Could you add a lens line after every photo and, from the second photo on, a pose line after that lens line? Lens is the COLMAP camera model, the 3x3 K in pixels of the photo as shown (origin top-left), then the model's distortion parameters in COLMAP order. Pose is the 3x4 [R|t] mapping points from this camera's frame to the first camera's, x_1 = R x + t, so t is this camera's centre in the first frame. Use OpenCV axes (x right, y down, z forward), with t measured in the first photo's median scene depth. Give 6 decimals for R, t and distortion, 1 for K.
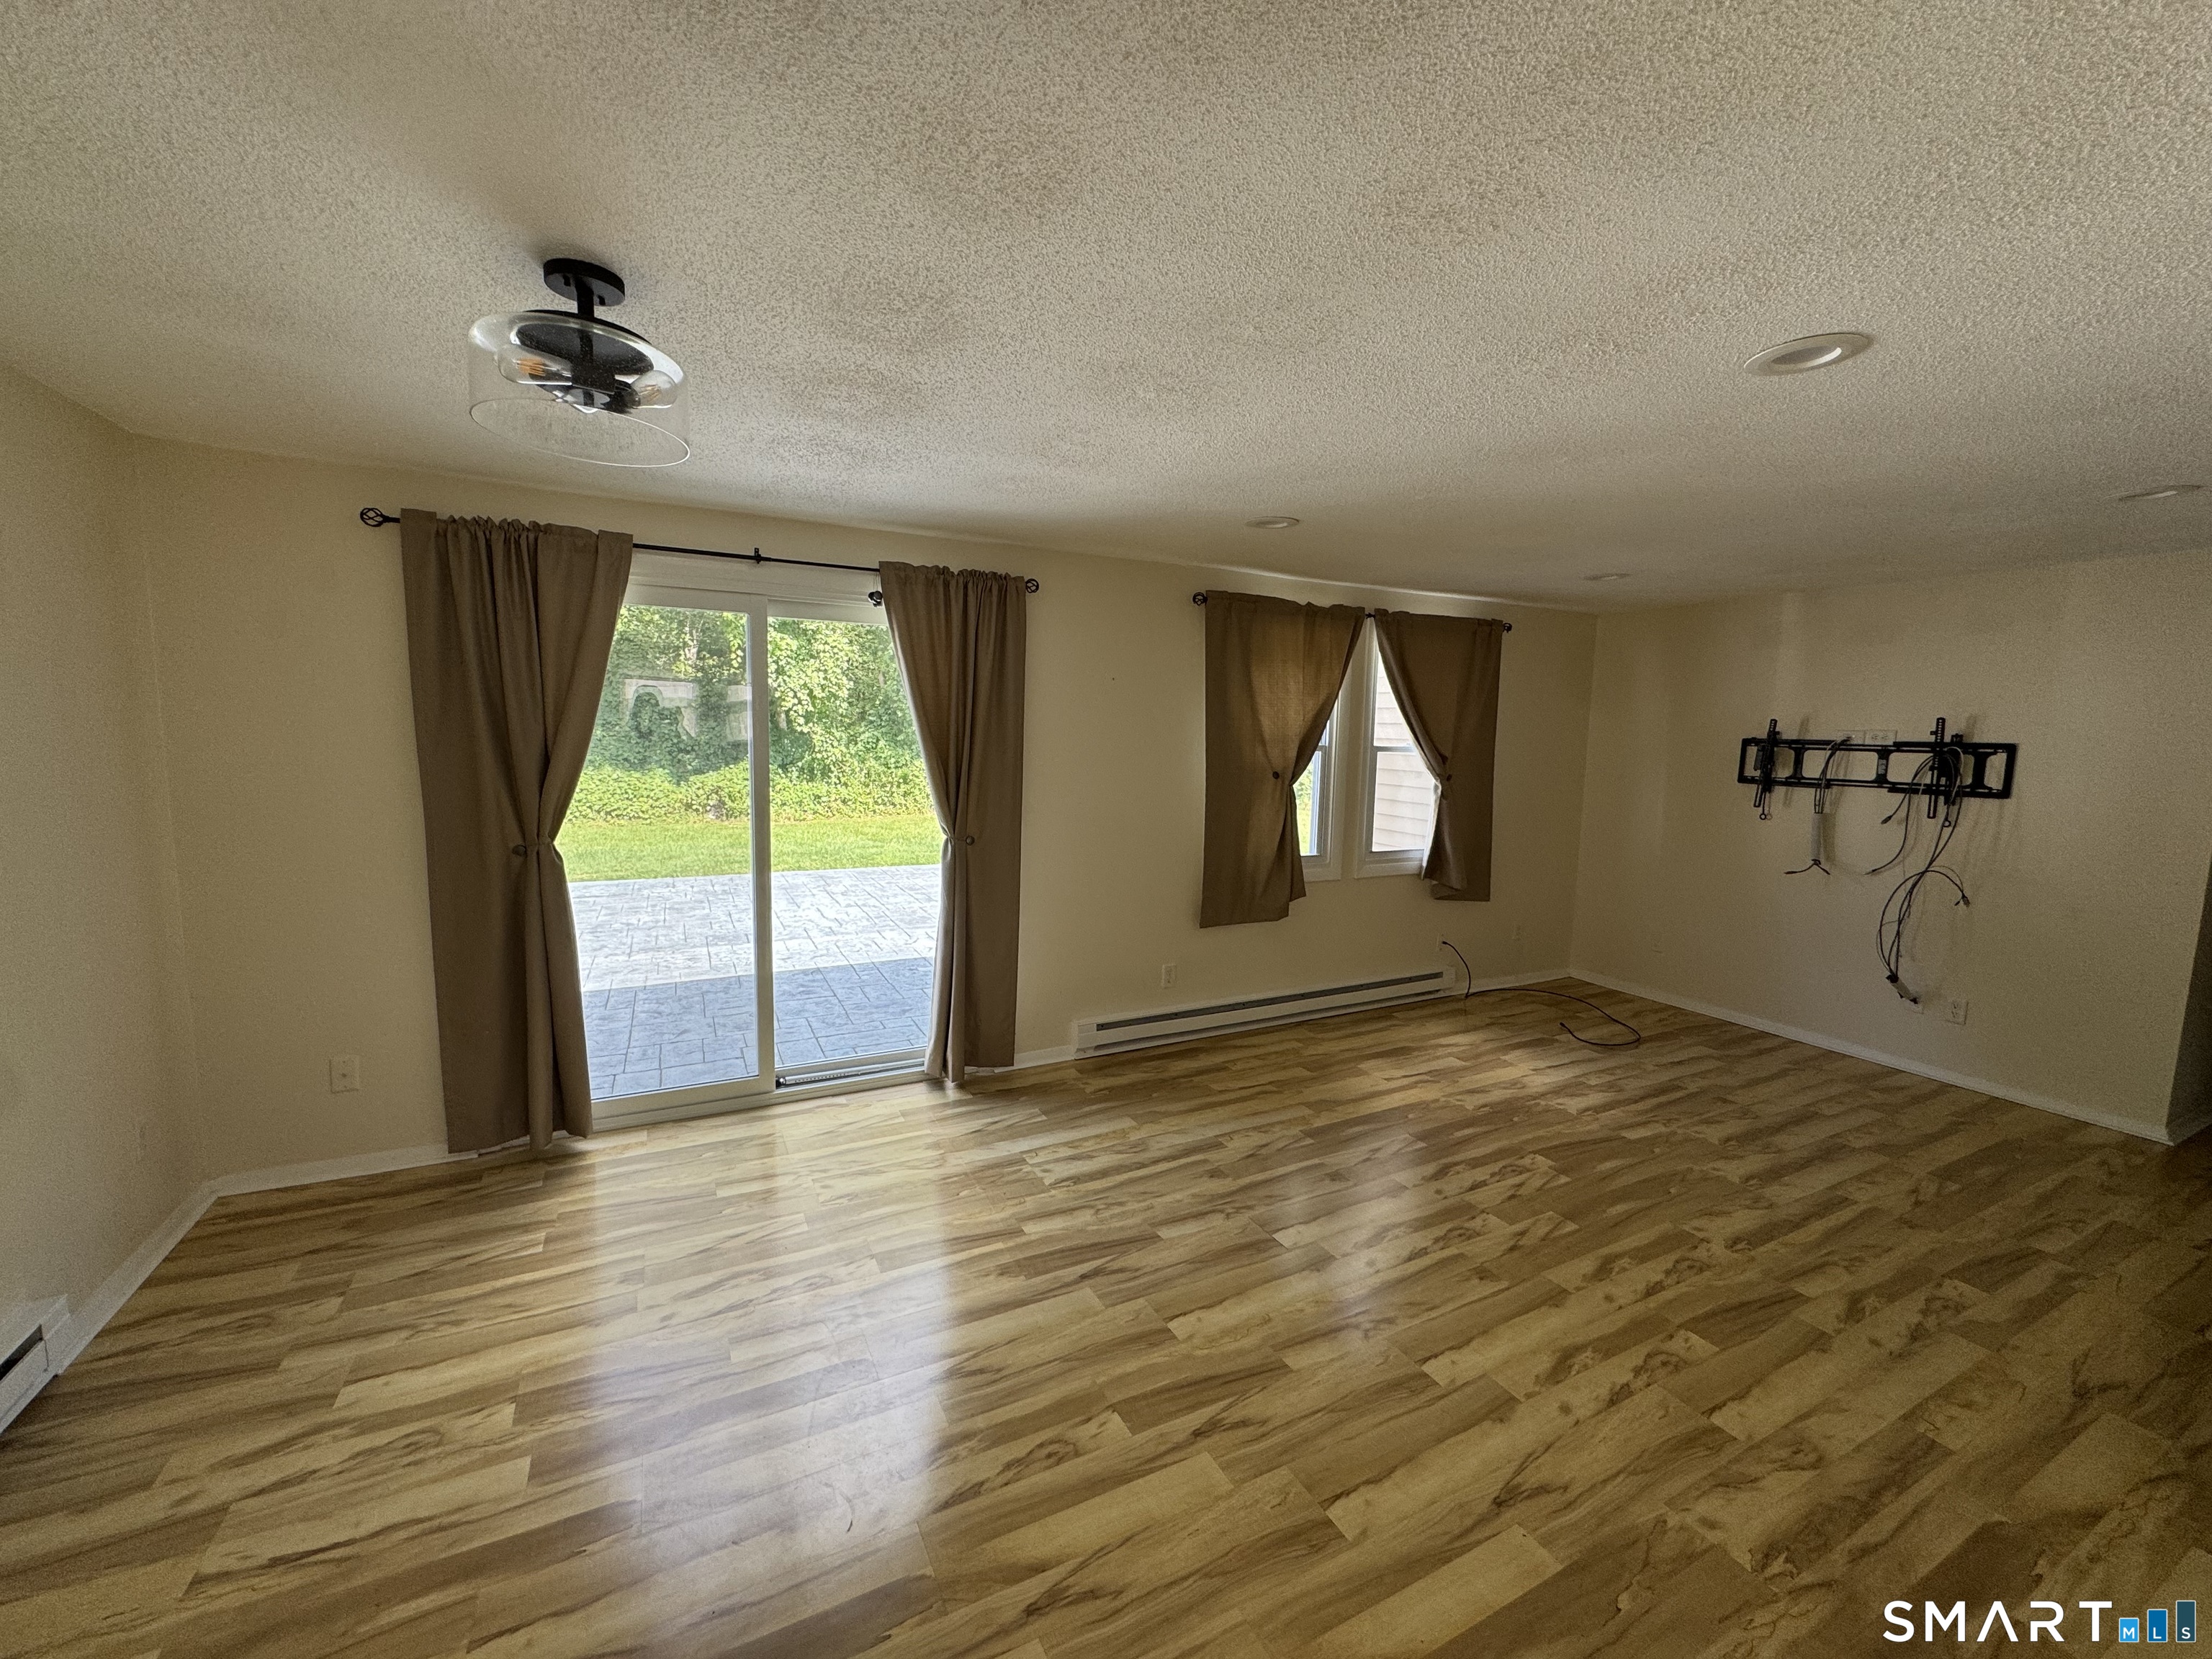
lens RADIAL K [[884.2, 0, 1103.8], [0, 884.2, 826.3], [0, 0, 1]] dist [-0.000702, -0.000009]
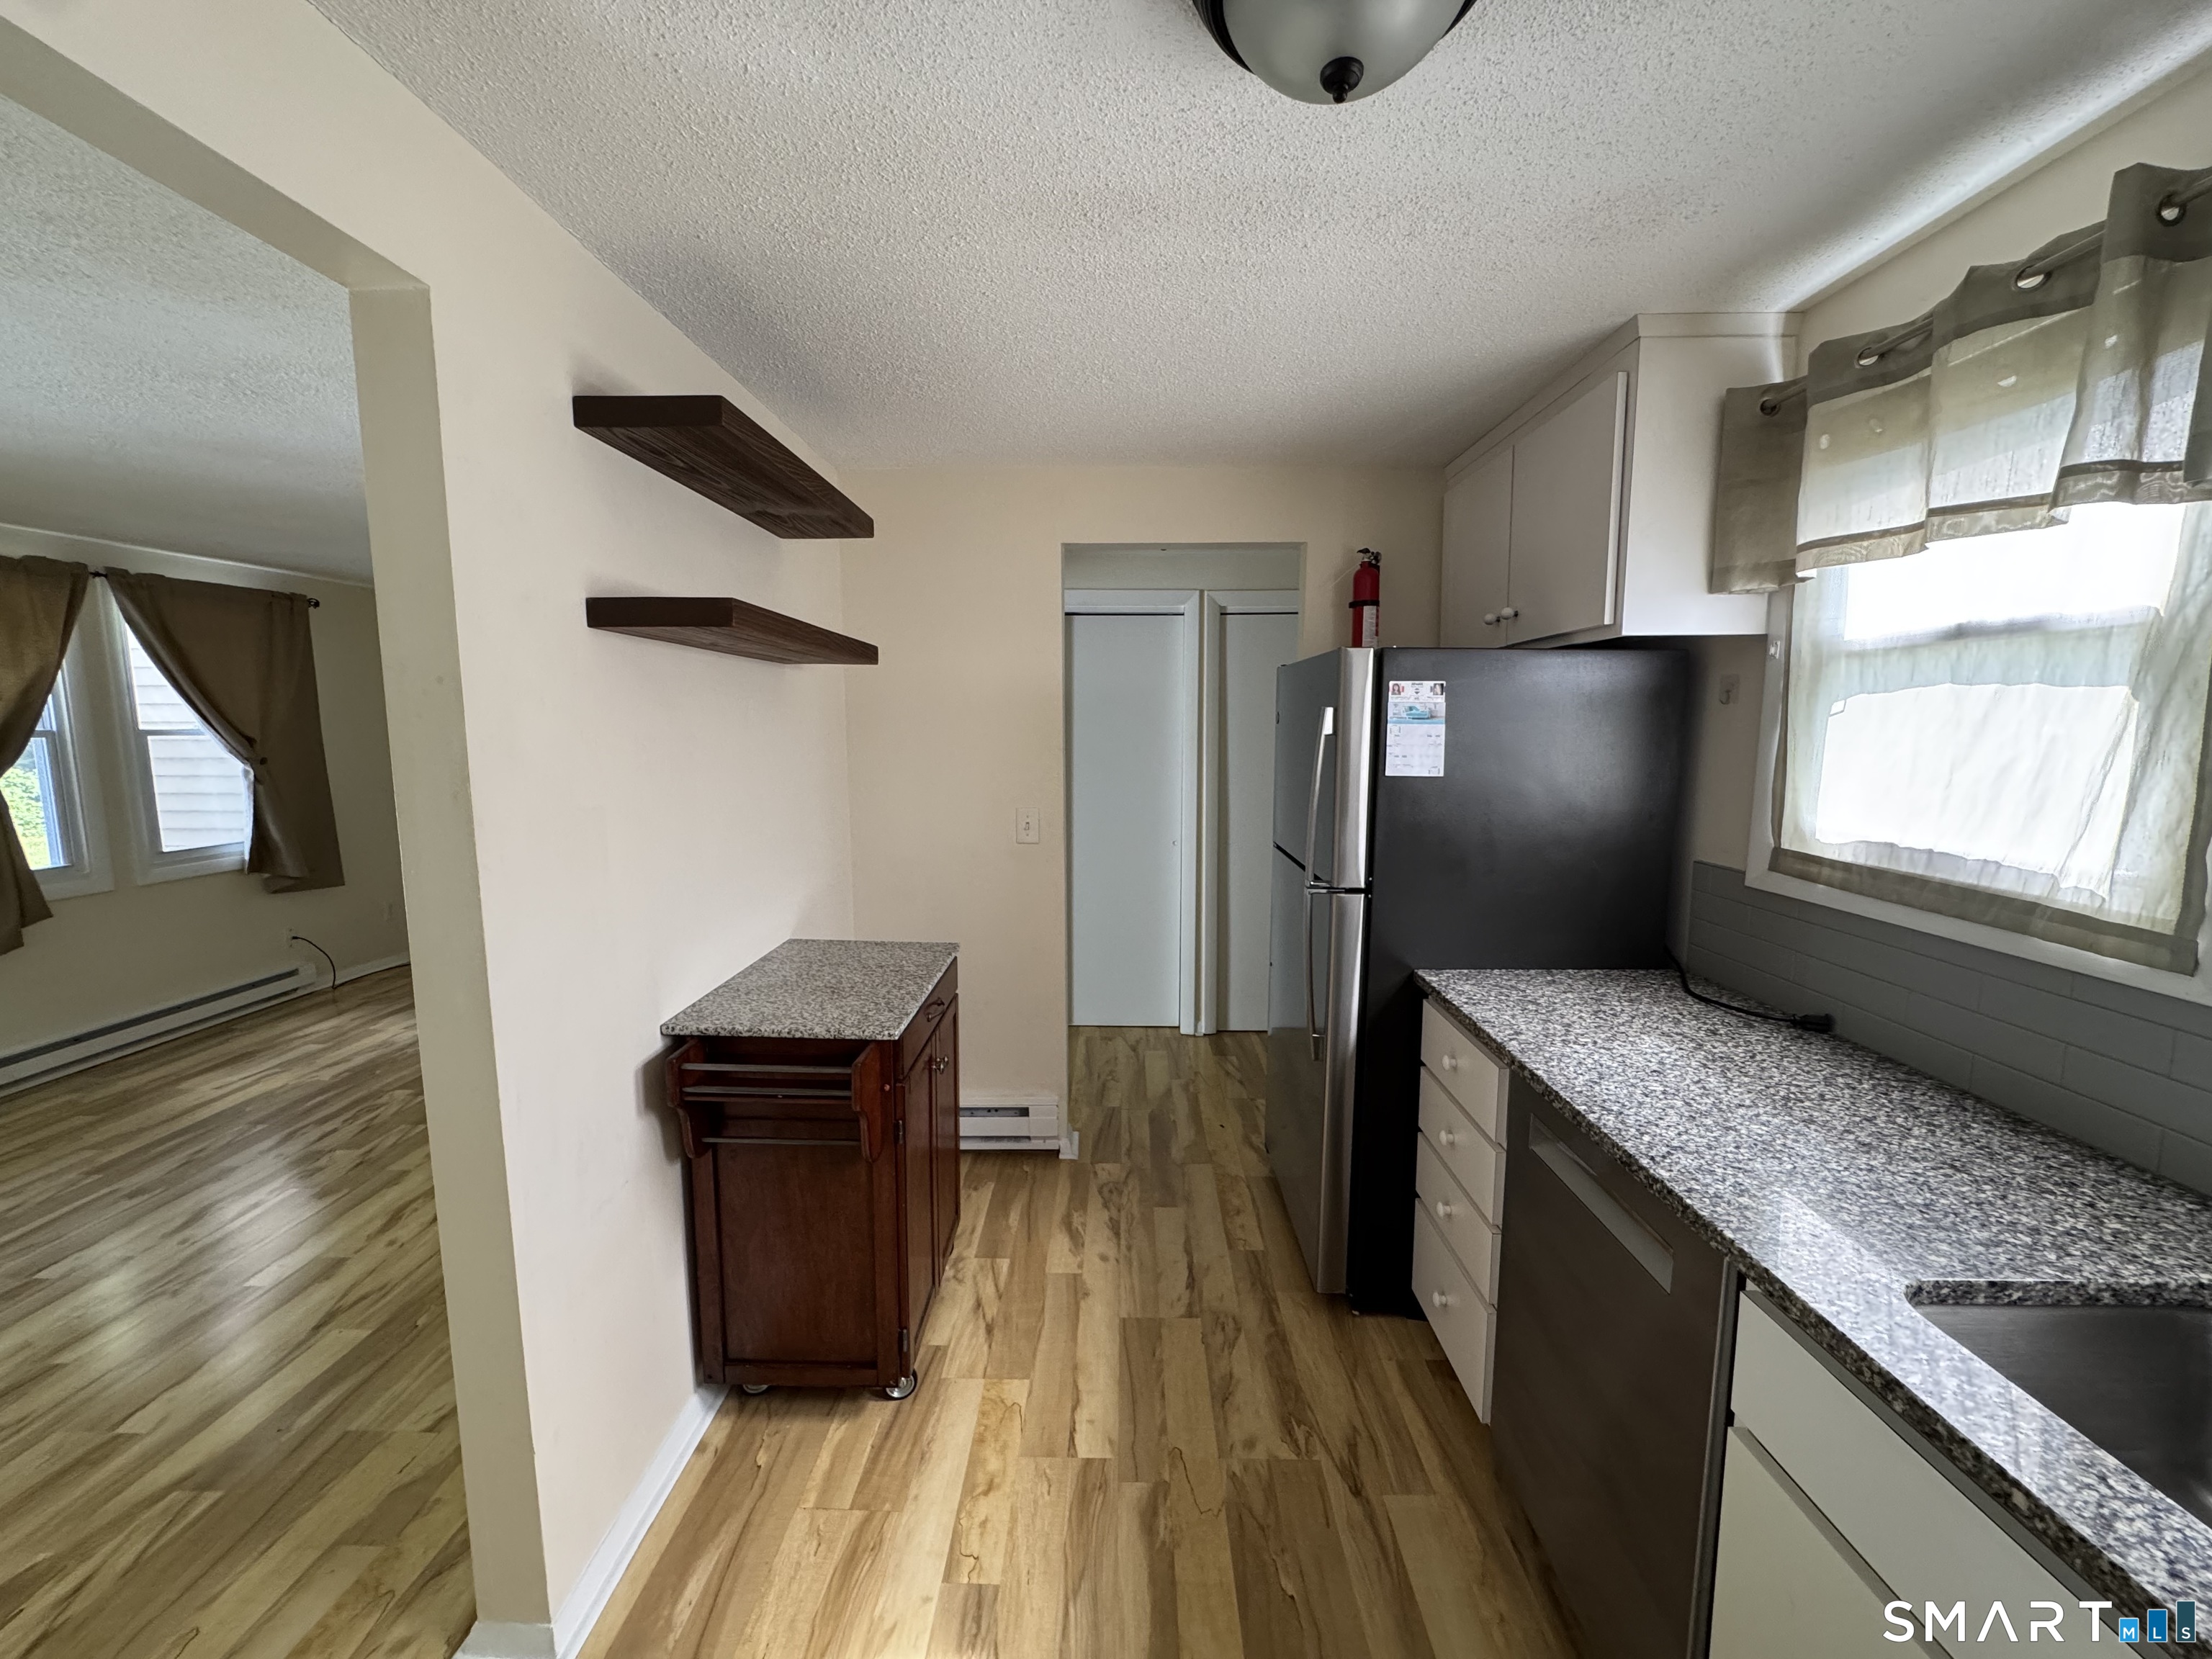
lens RADIAL K [[884.2, 0, 1103.8], [0, 884.2, 826.3], [0, 0, 1]] dist [-0.000702, -0.000009]
pose [[0.477006, -0.127735, 0.869568, -0.007692], [0.111570, 0.990179, 0.084250, 0.052380], [-0.871790, 0.056830, 0.486573, -0.344339]]
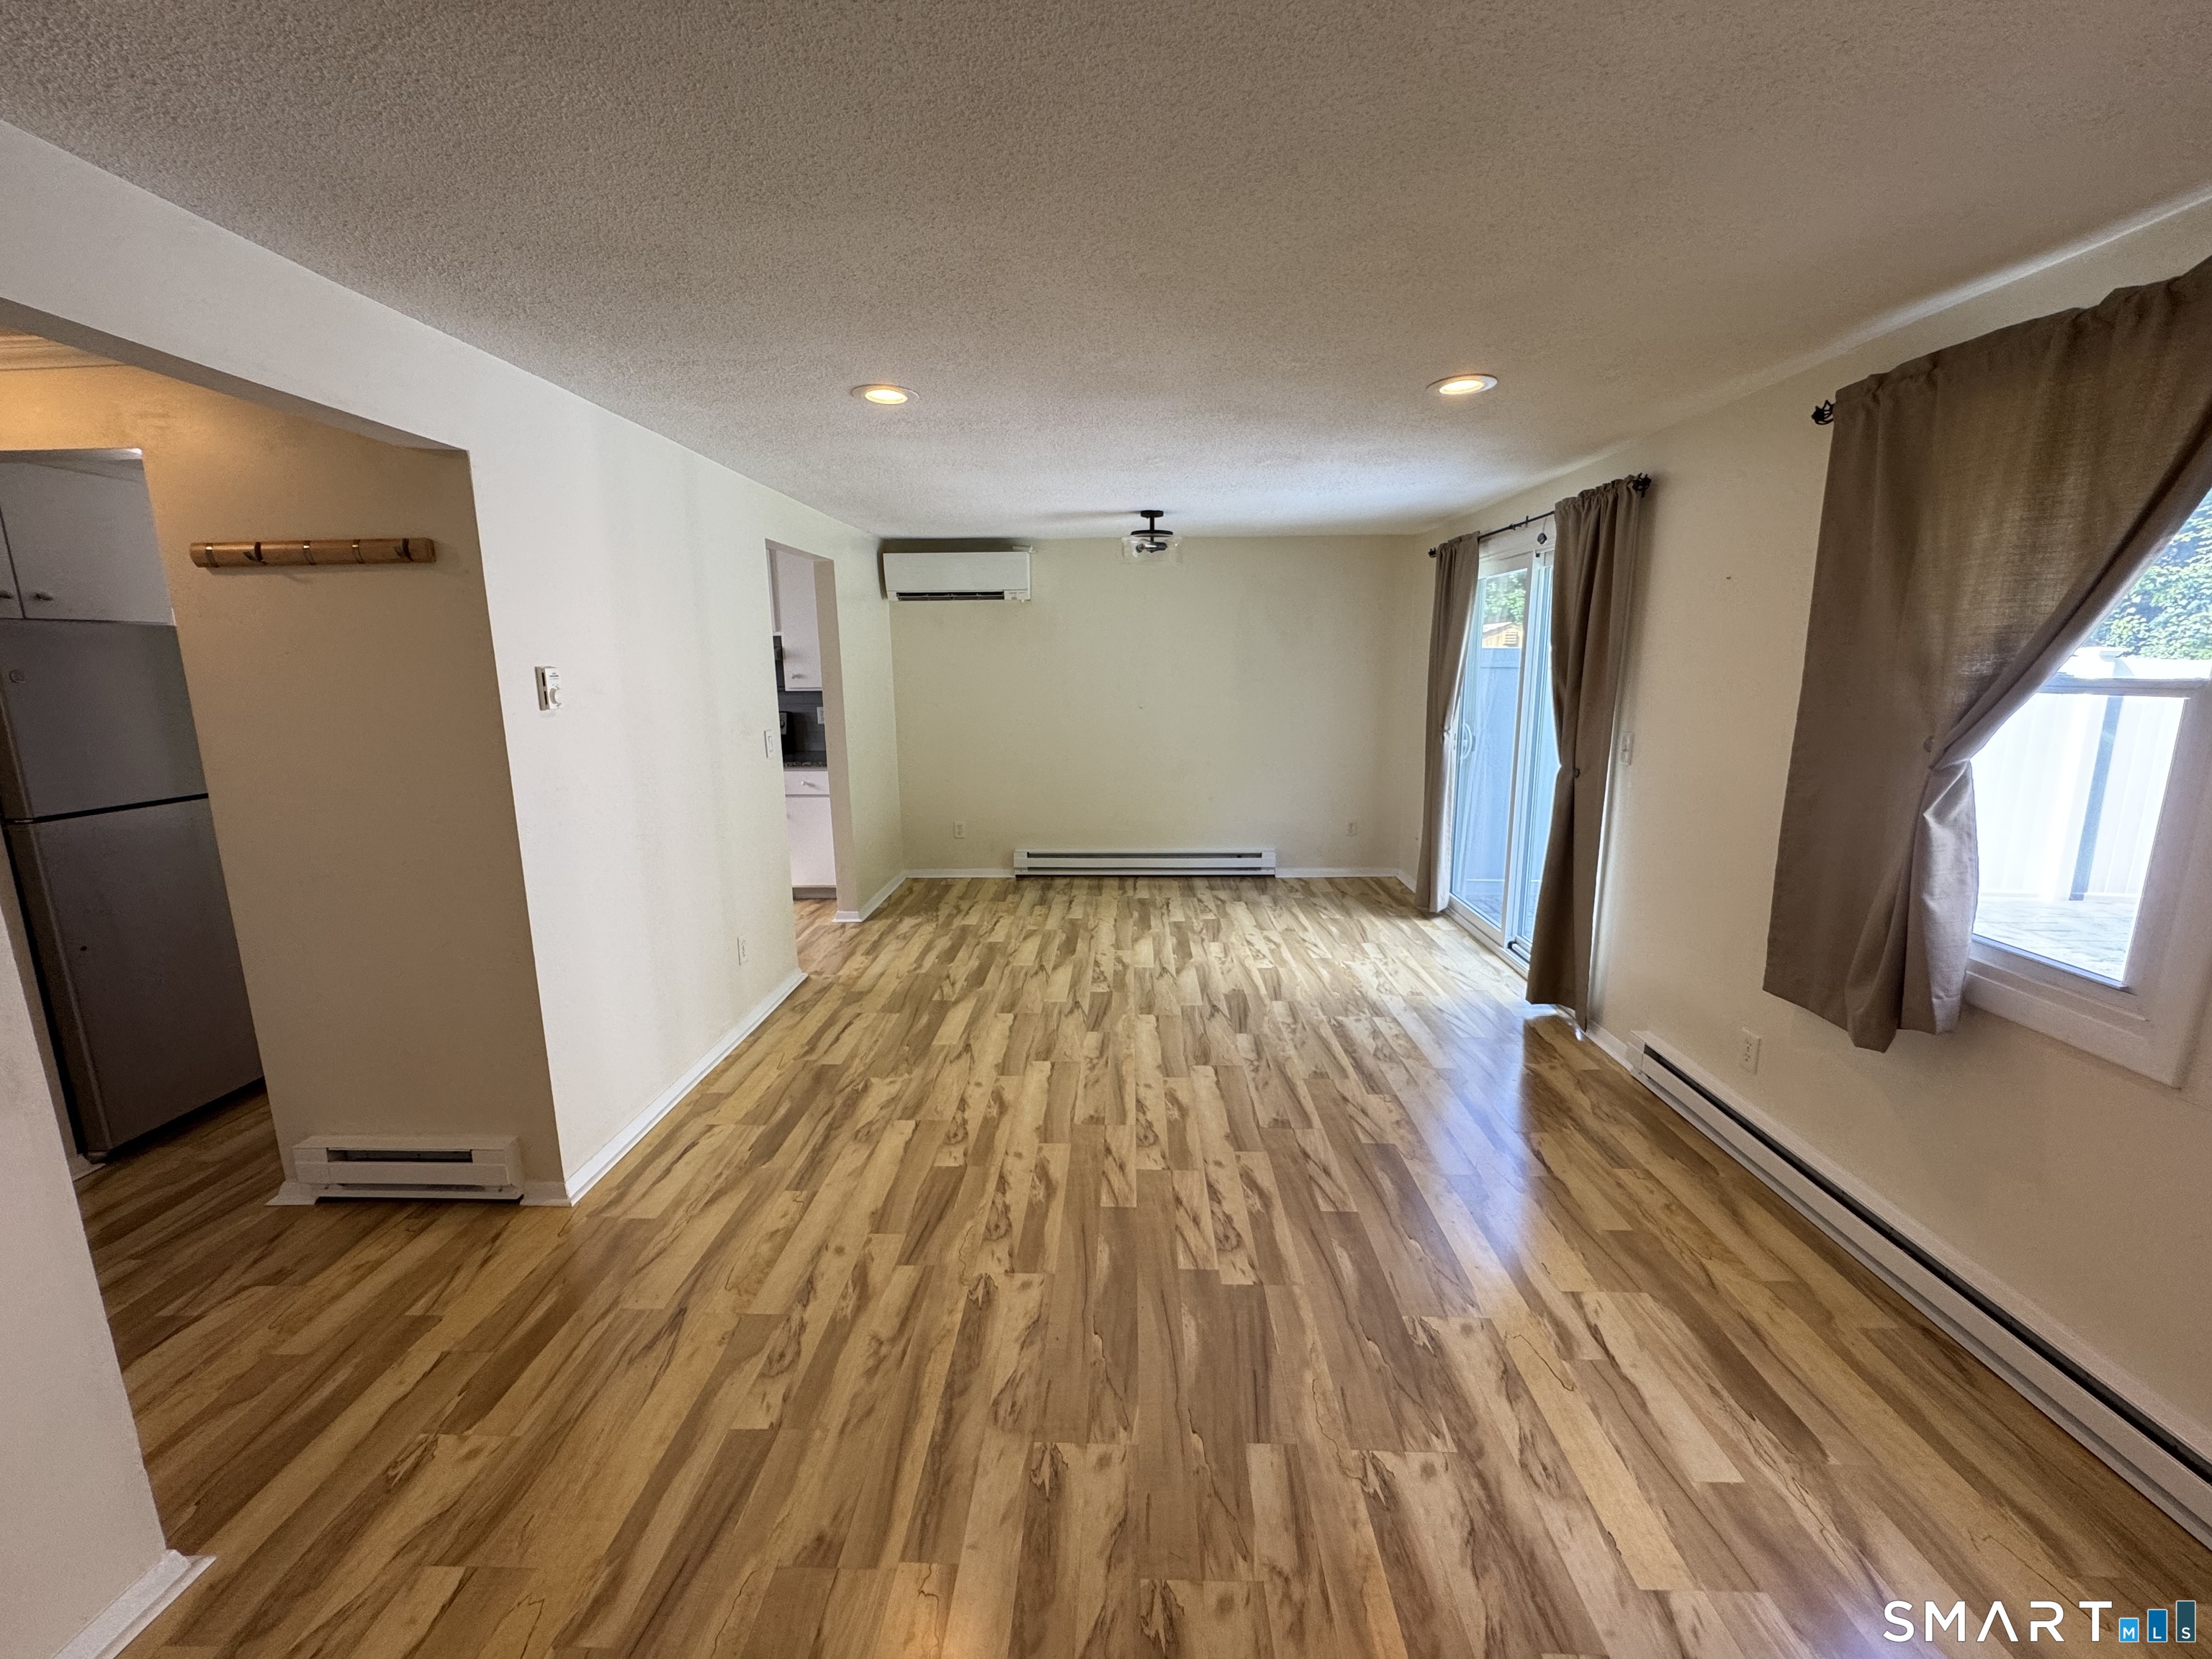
lens RADIAL K [[884.2, 0, 1103.8], [0, 884.2, 826.3], [0, 0, 1]] dist [-0.000702, -0.000009]
pose [[-0.481368, 0.144454, -0.864533, 1.124106], [-0.099841, 0.970870, 0.217813, -0.102953], [0.870814, 0.191164, -0.452923, 1.194543]]
